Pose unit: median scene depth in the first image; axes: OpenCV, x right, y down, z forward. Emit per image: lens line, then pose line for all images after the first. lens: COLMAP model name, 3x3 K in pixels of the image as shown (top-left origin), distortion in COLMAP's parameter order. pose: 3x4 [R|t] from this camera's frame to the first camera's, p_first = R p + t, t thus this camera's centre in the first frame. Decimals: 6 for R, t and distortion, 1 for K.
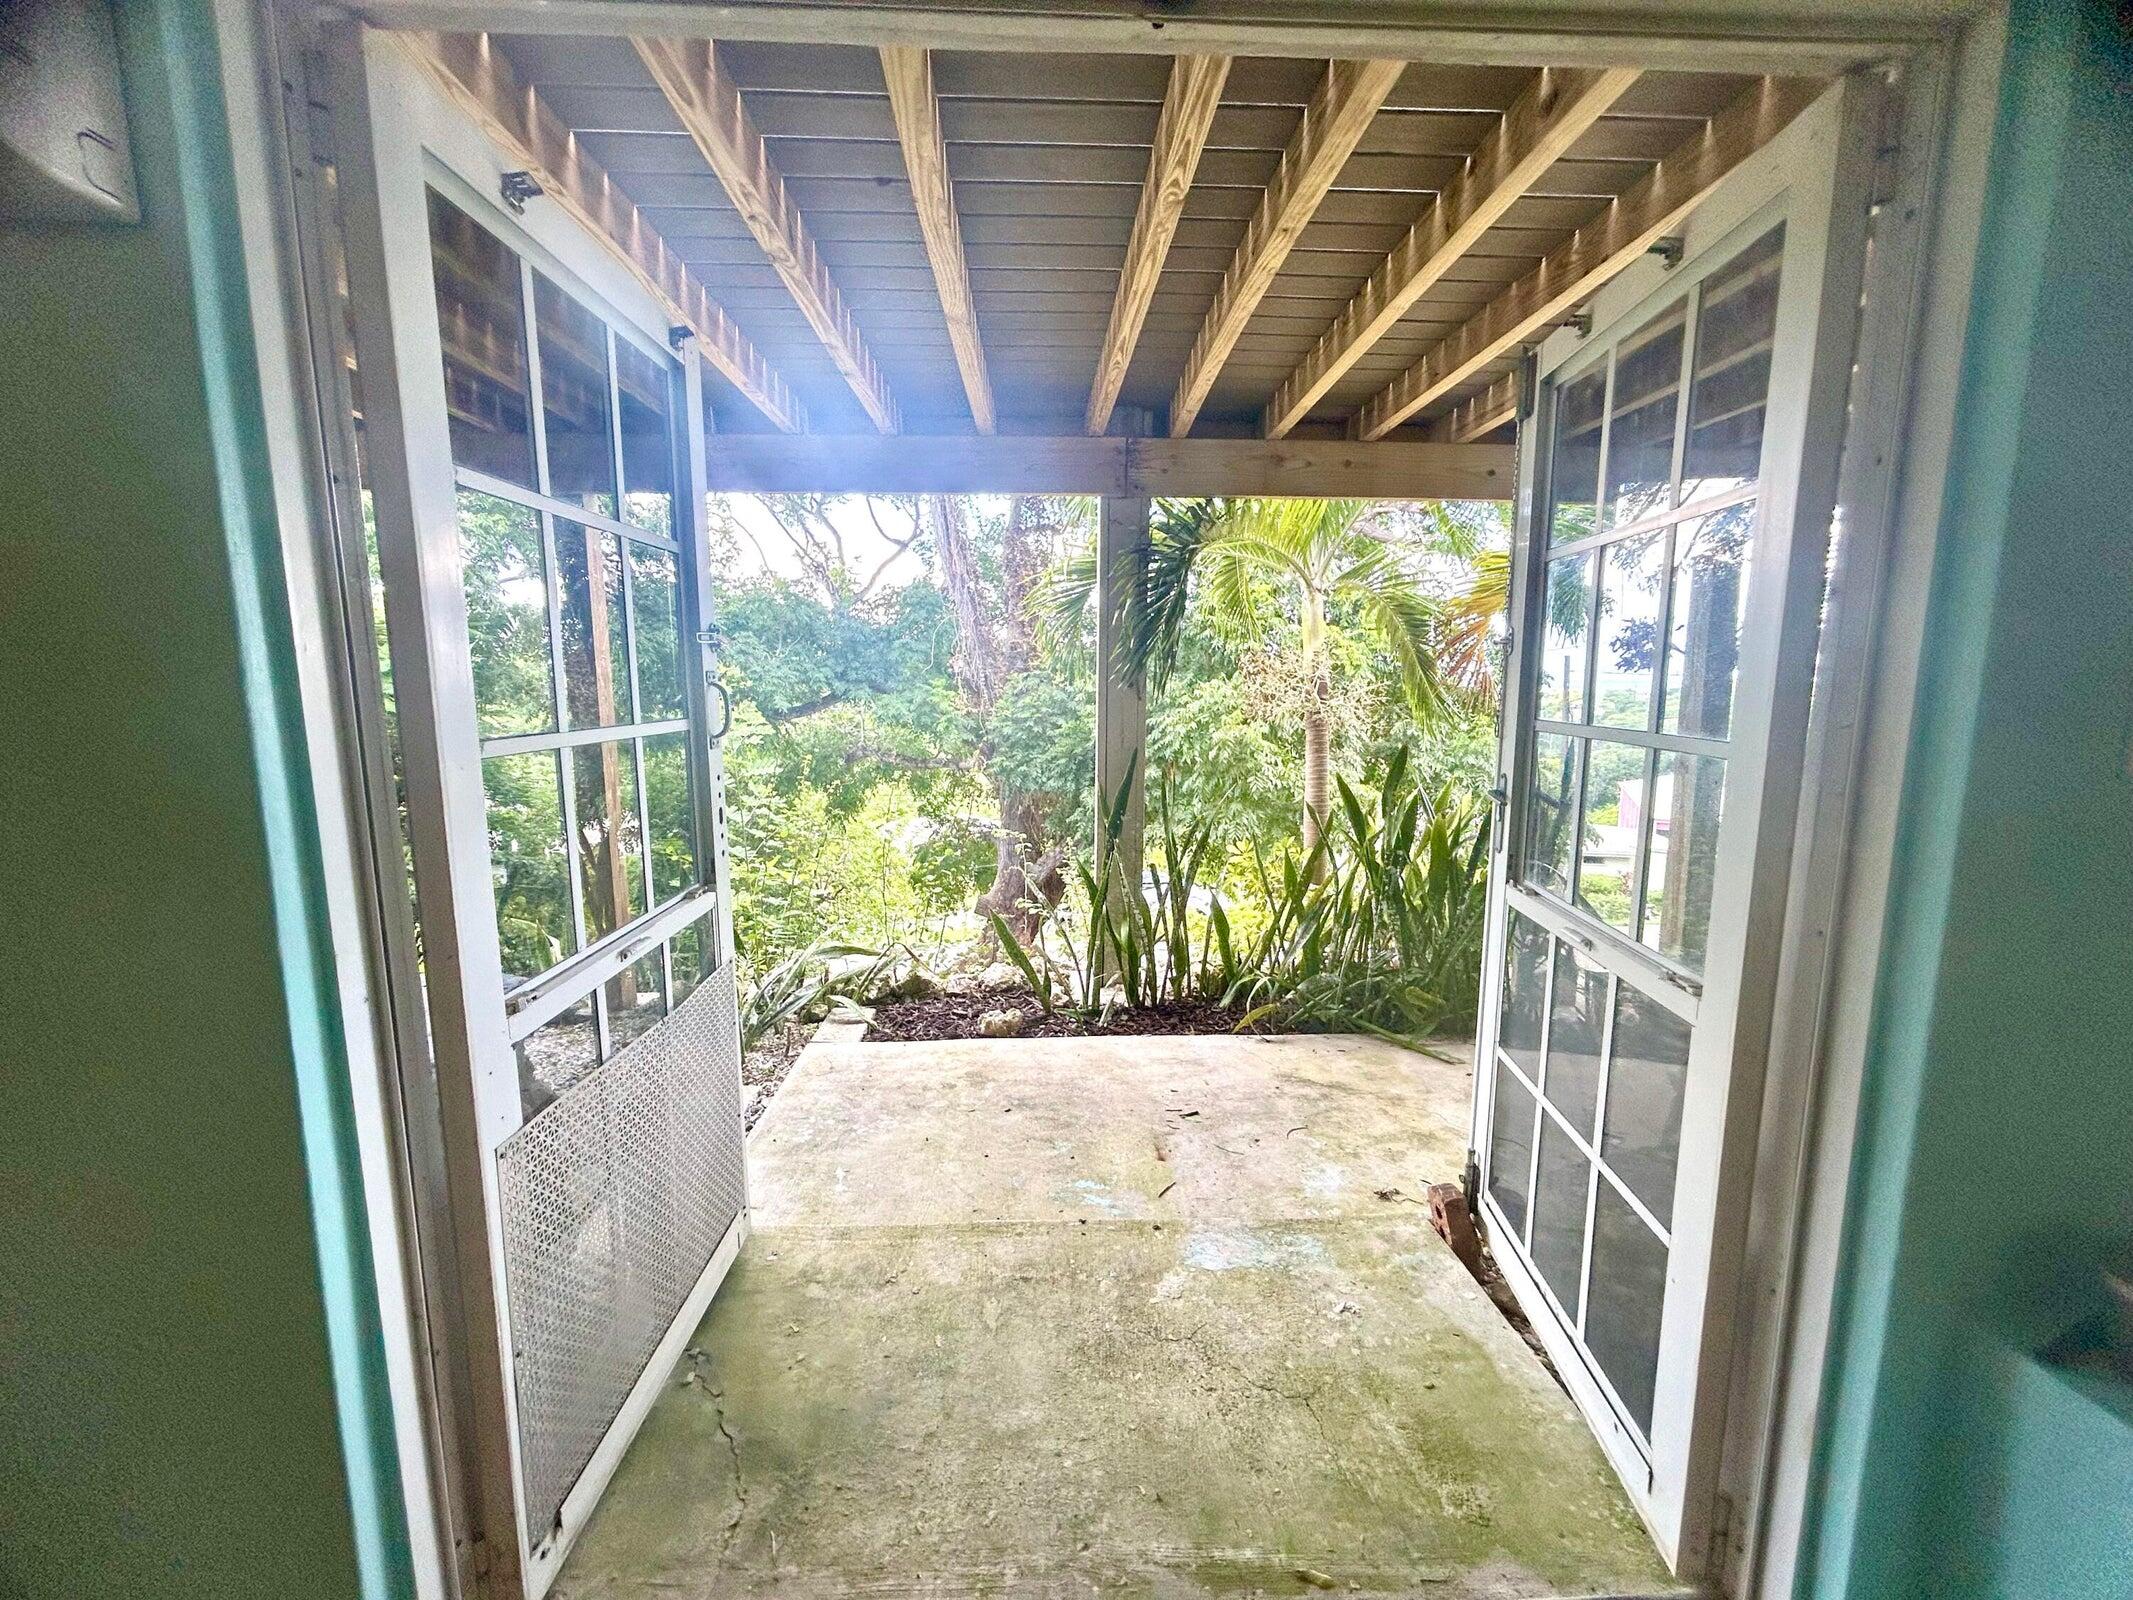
lens RADIAL K [[864.3, 0, 1066.1], [0, 864.3, 801.5], [0, 0, 1]] dist [0.002663, -0.000711]
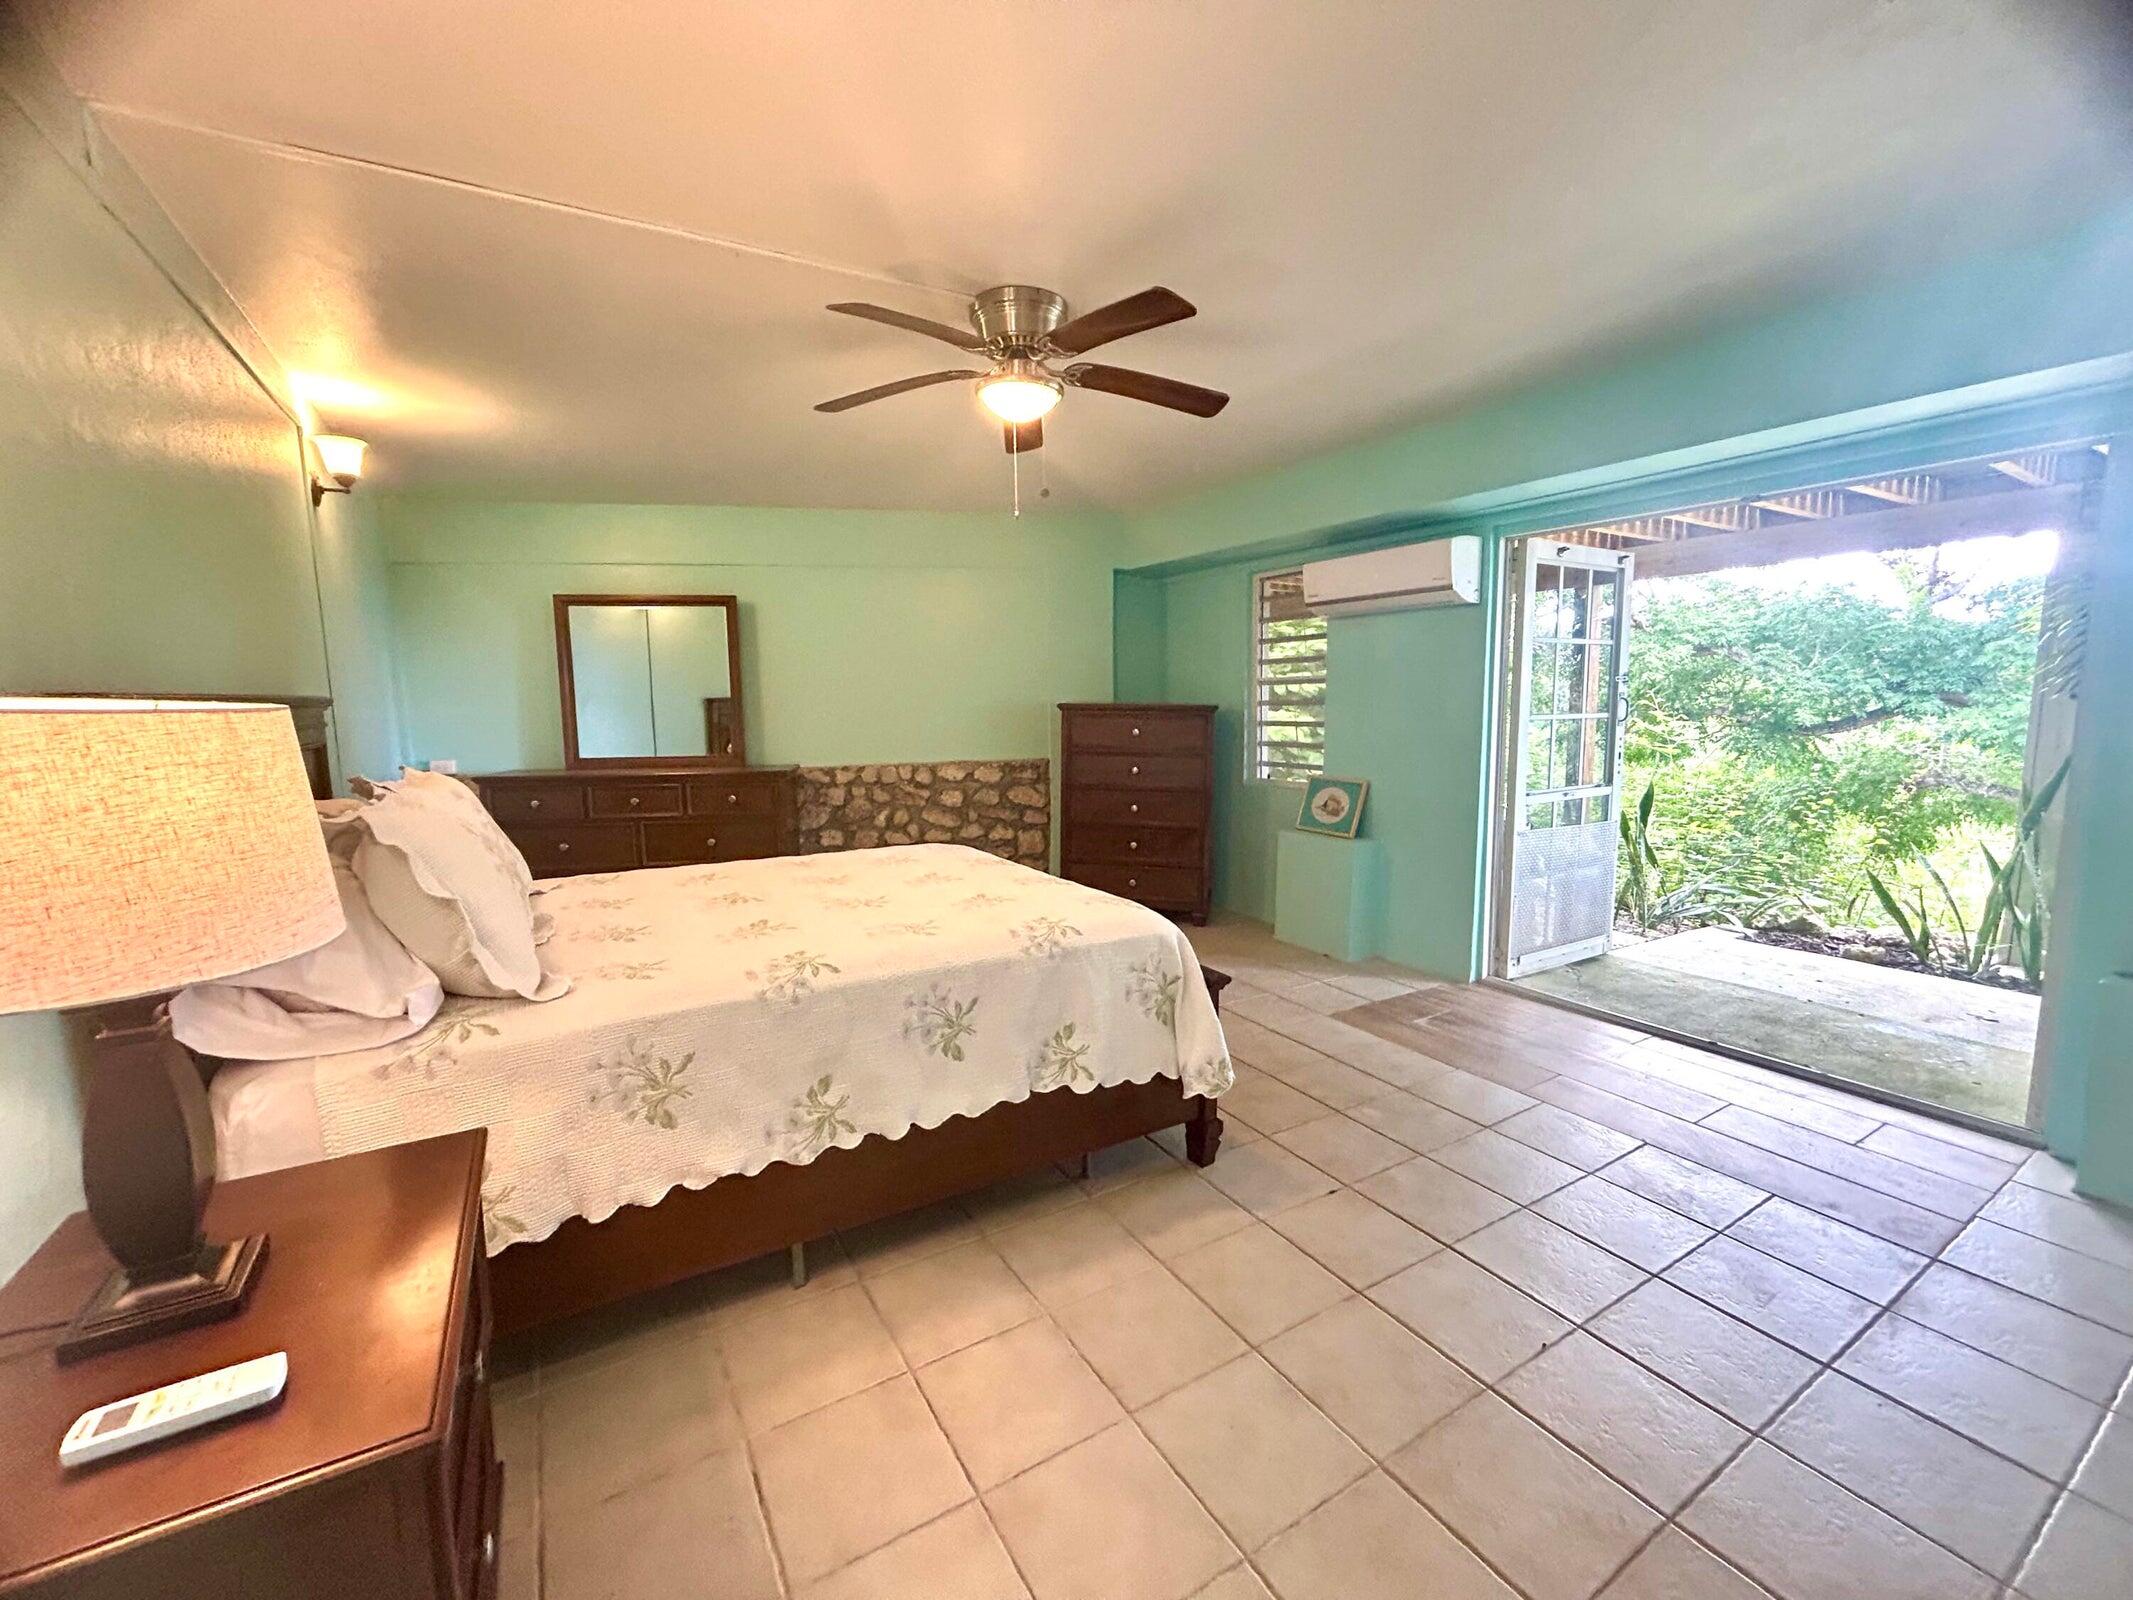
lens RADIAL K [[864.3, 0, 1061.1], [0, 864.3, 797.3], [0, 0, 1]] dist [0.002663, -0.000711]
pose [[0.487975, 0.094431, -0.867734, 0.097100], [-0.112180, 0.992671, 0.044943, 0.020895], [0.865619, 0.075412, 0.494992, -0.155726]]
